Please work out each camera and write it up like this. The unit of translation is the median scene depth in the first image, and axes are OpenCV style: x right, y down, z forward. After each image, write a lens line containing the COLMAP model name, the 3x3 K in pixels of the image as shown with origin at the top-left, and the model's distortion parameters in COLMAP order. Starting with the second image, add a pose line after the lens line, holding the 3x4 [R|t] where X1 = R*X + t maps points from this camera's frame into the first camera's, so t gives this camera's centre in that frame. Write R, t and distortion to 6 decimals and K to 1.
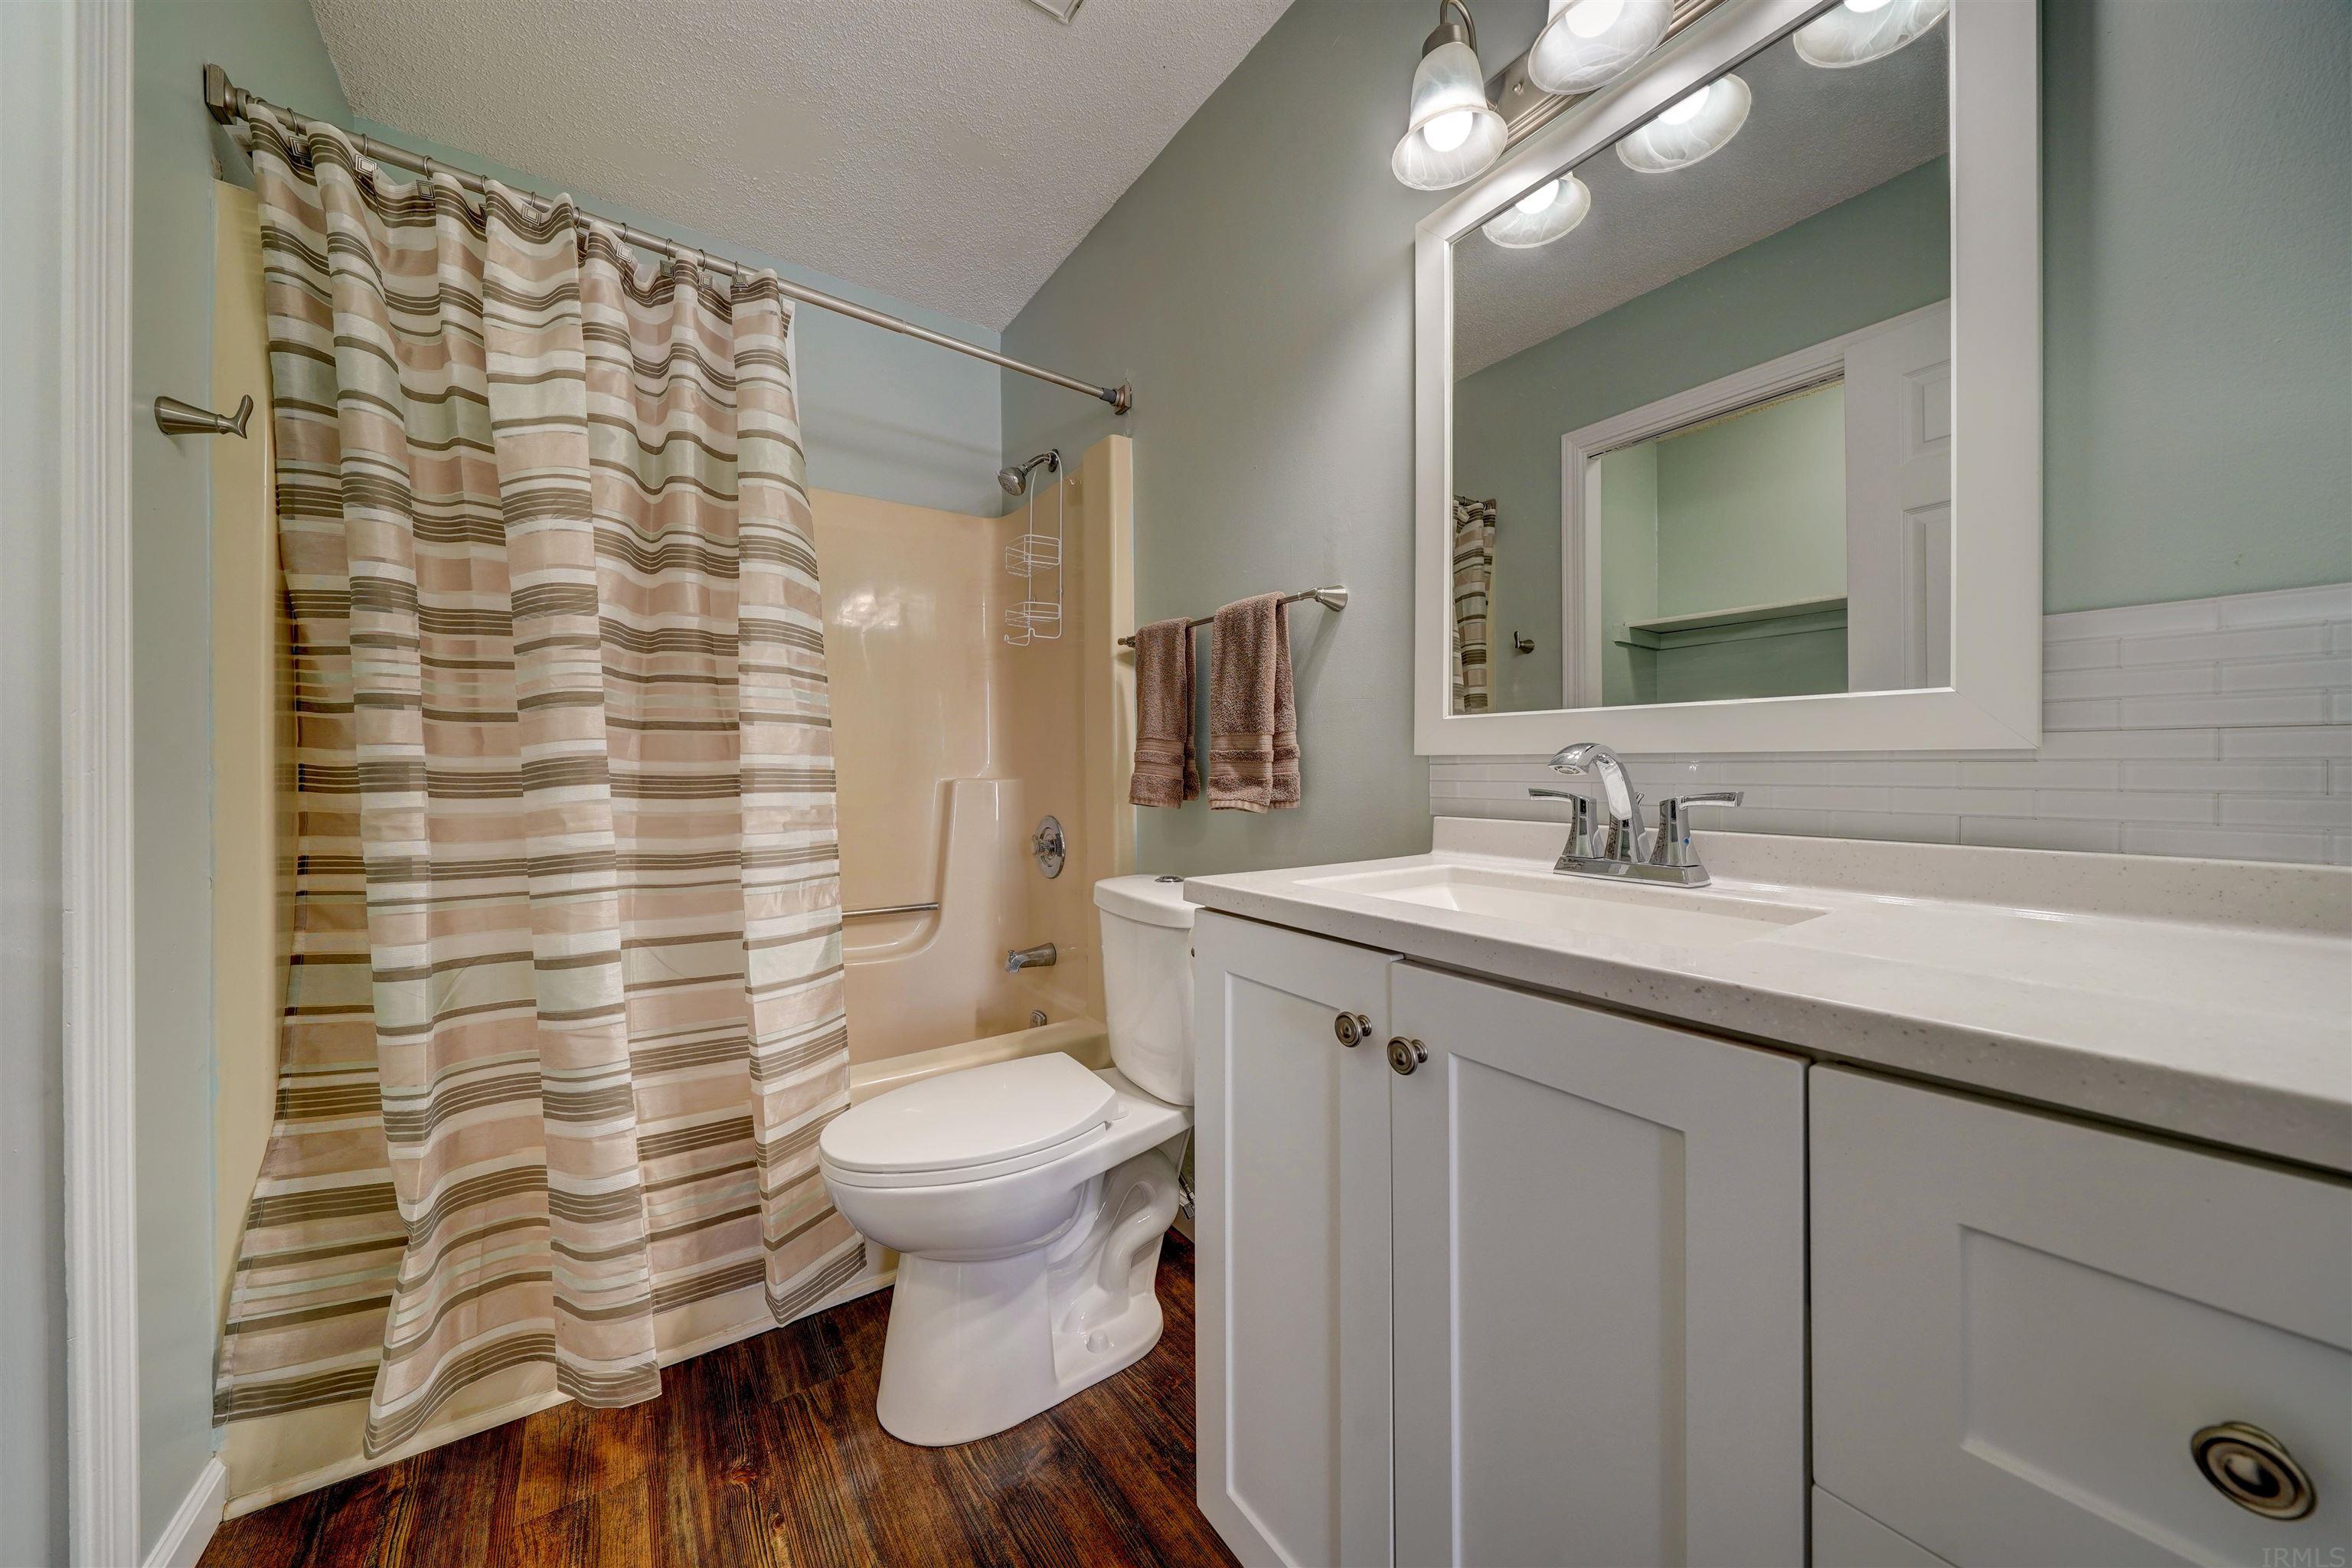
lens RADIAL K [[807.0, 0, 1184.9], [0, 807.0, 786.1], [0, 0, 1]] dist [-0.003379, -0.000135]
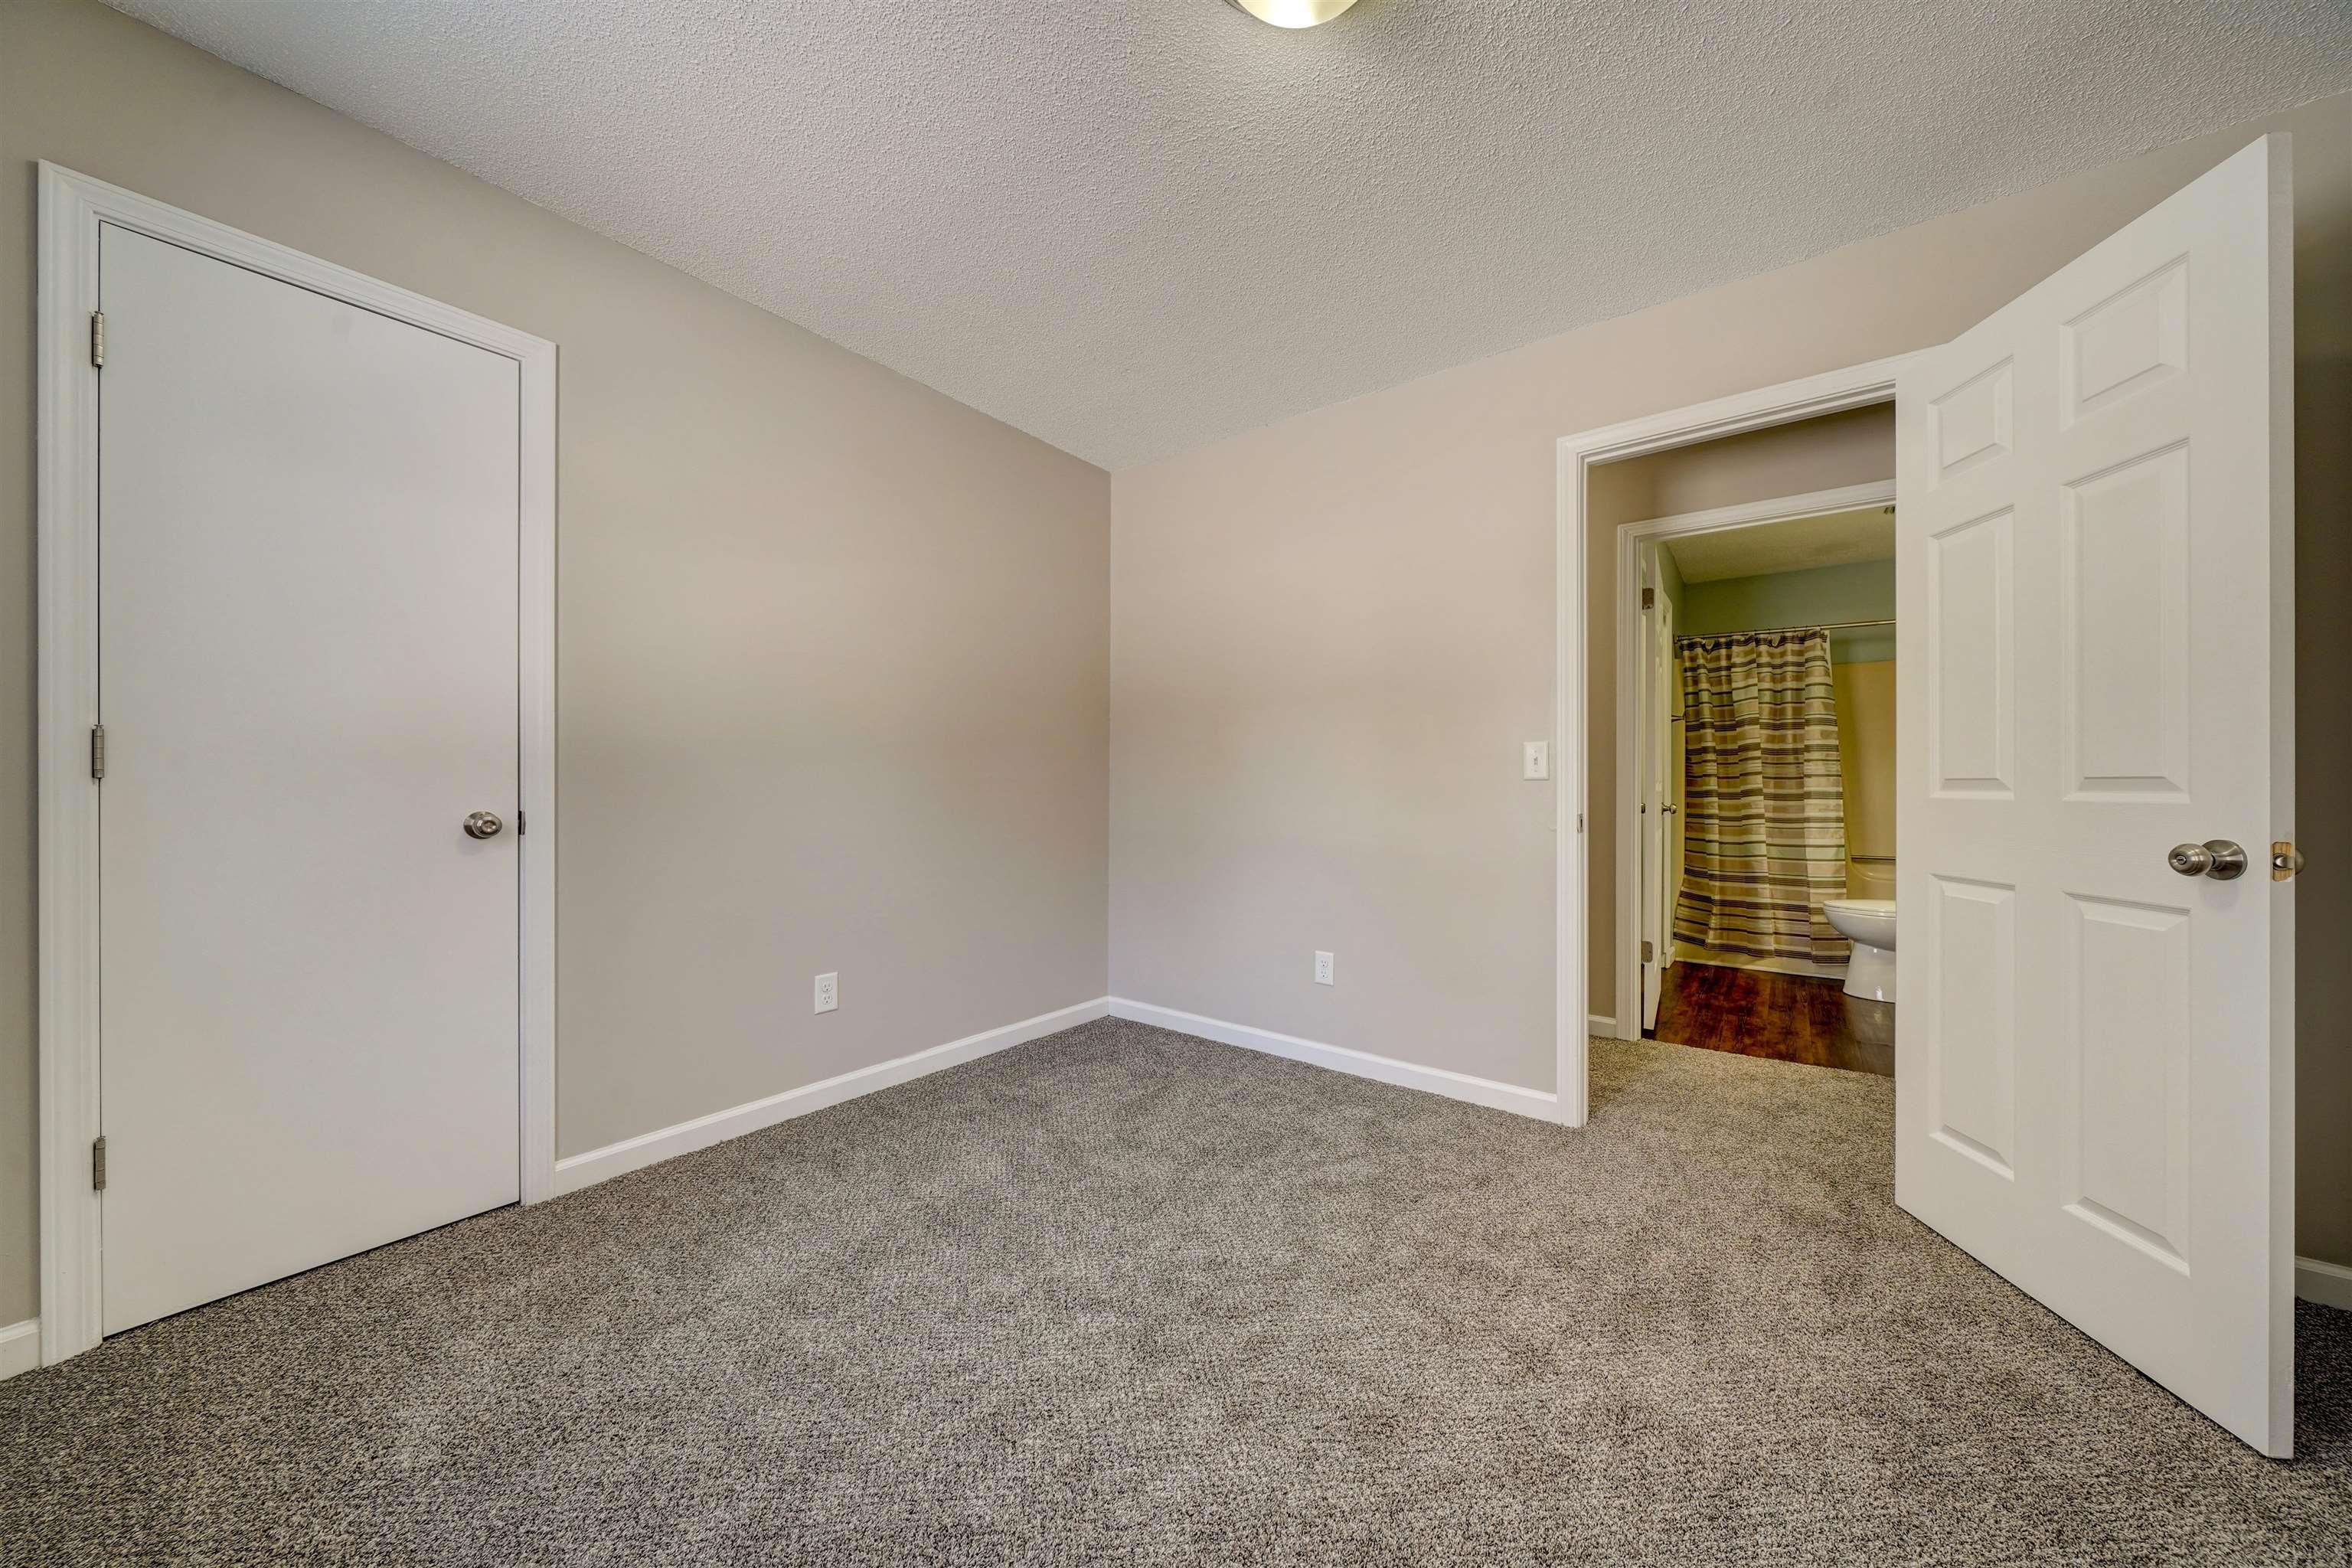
lens RADIAL K [[807.0, 0, 1184.9], [0, 807.0, 786.1], [0, 0, 1]] dist [-0.003379, -0.000135]
pose [[0.302396, -0.001879, -0.953180, 1.954471], [-0.010464, 0.999931, -0.005291, -0.001527], [0.953125, 0.011574, 0.302356, -2.577597]]
